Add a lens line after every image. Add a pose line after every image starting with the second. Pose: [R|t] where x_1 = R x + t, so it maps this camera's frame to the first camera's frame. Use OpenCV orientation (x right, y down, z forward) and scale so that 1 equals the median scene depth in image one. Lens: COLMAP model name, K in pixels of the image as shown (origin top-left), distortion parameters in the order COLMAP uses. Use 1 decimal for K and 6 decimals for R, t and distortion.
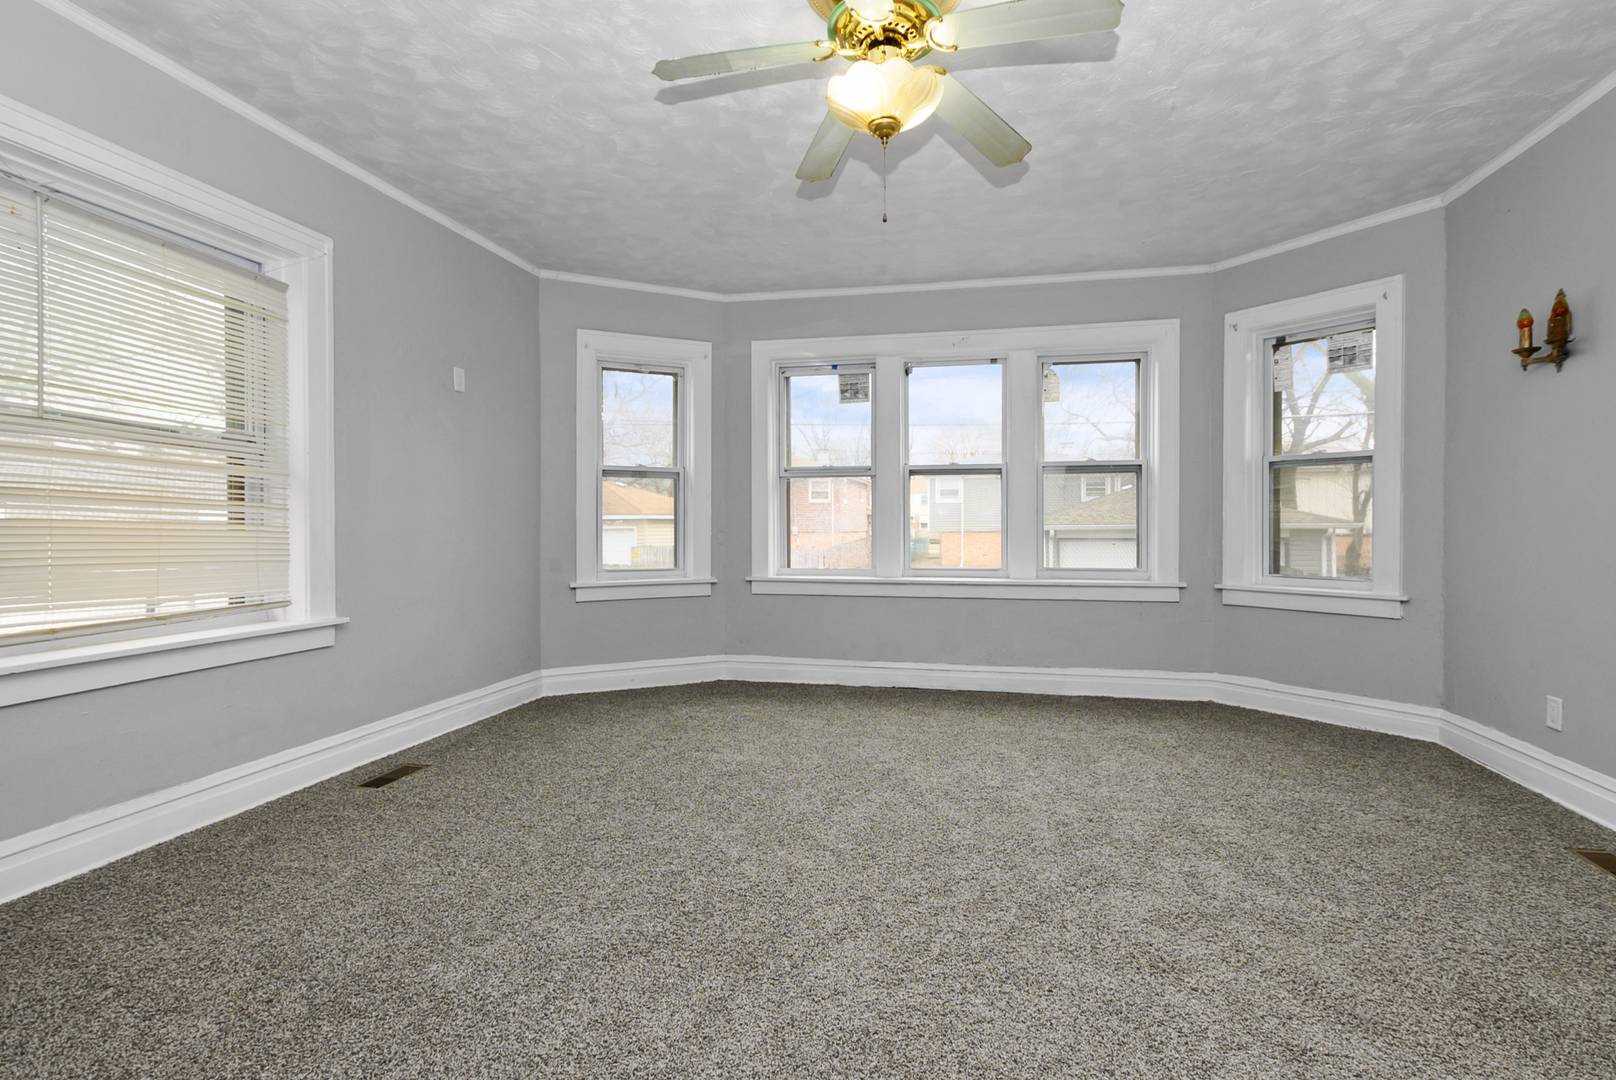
lens RADIAL K [[714.9, 0, 807.0], [0, 714.9, 544.2], [0, 0, 1]] dist [0.002227, 0.000059]
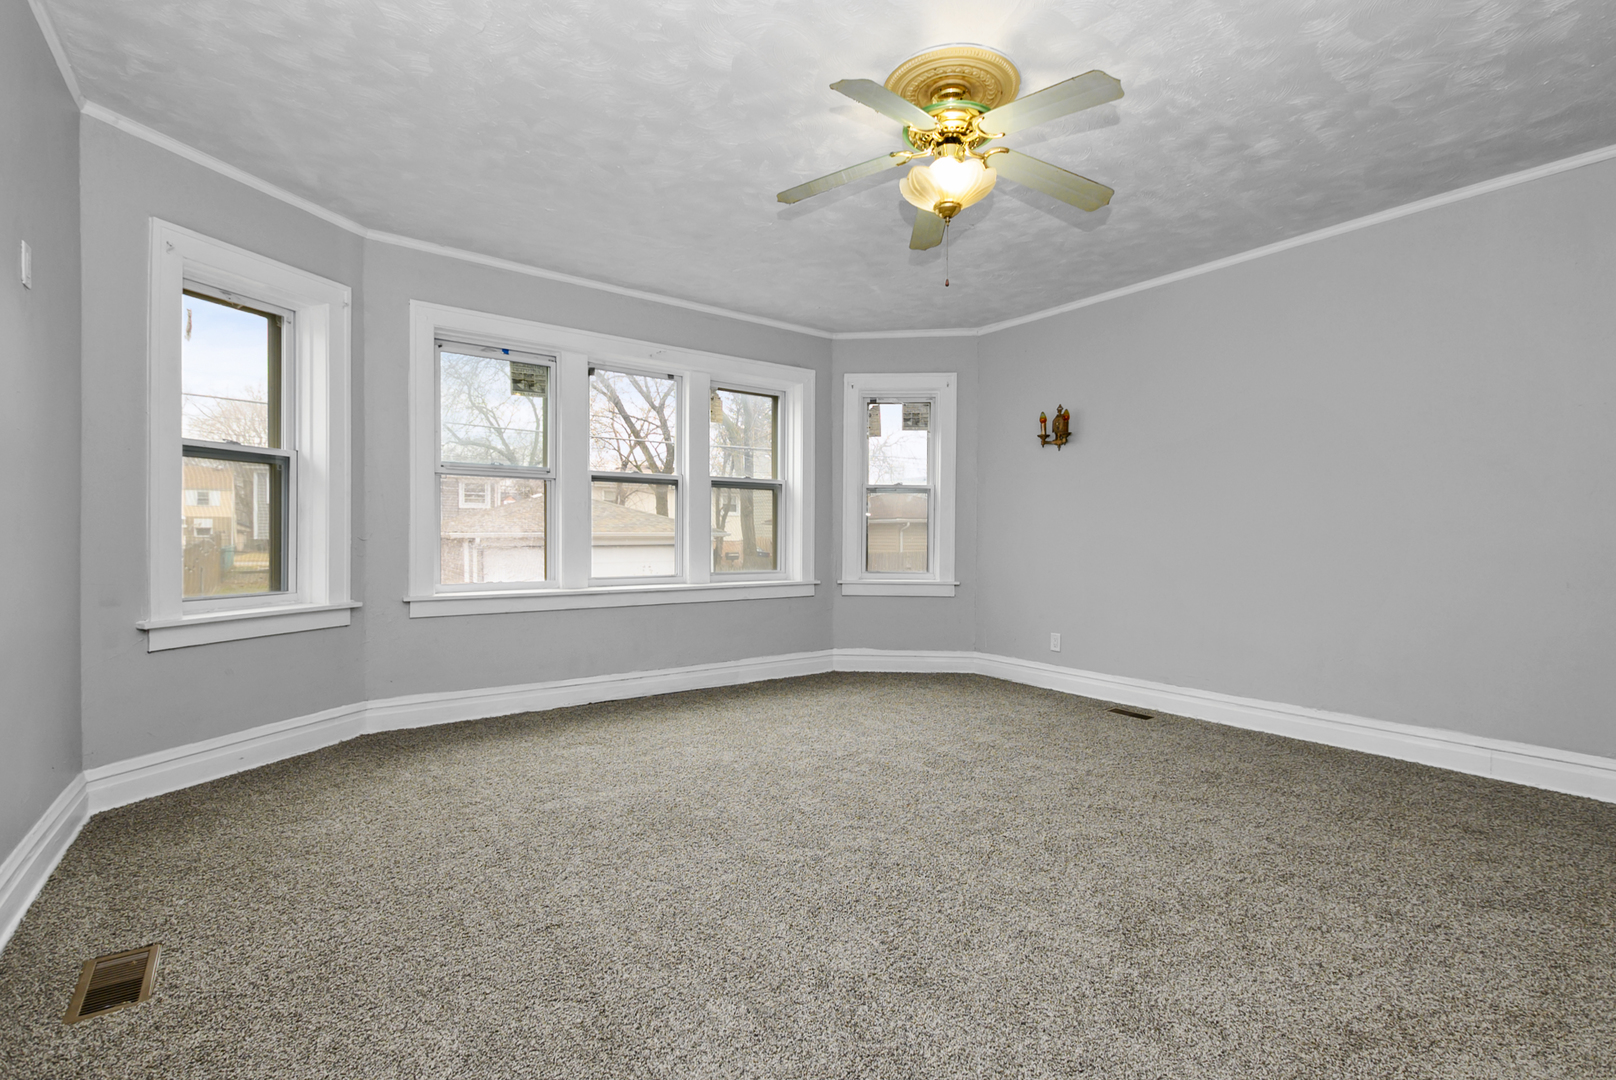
lens RADIAL K [[716.7, 0, 815.7], [0, 716.7, 556.8], [0, 0, 1]] dist [0.001446, 0.000074]
pose [[0.674758, -0.017680, 0.737827, -0.428857], [0.012507, 0.999843, 0.012521, -0.004076], [-0.737933, 0.000779, 0.674874, 0.153794]]
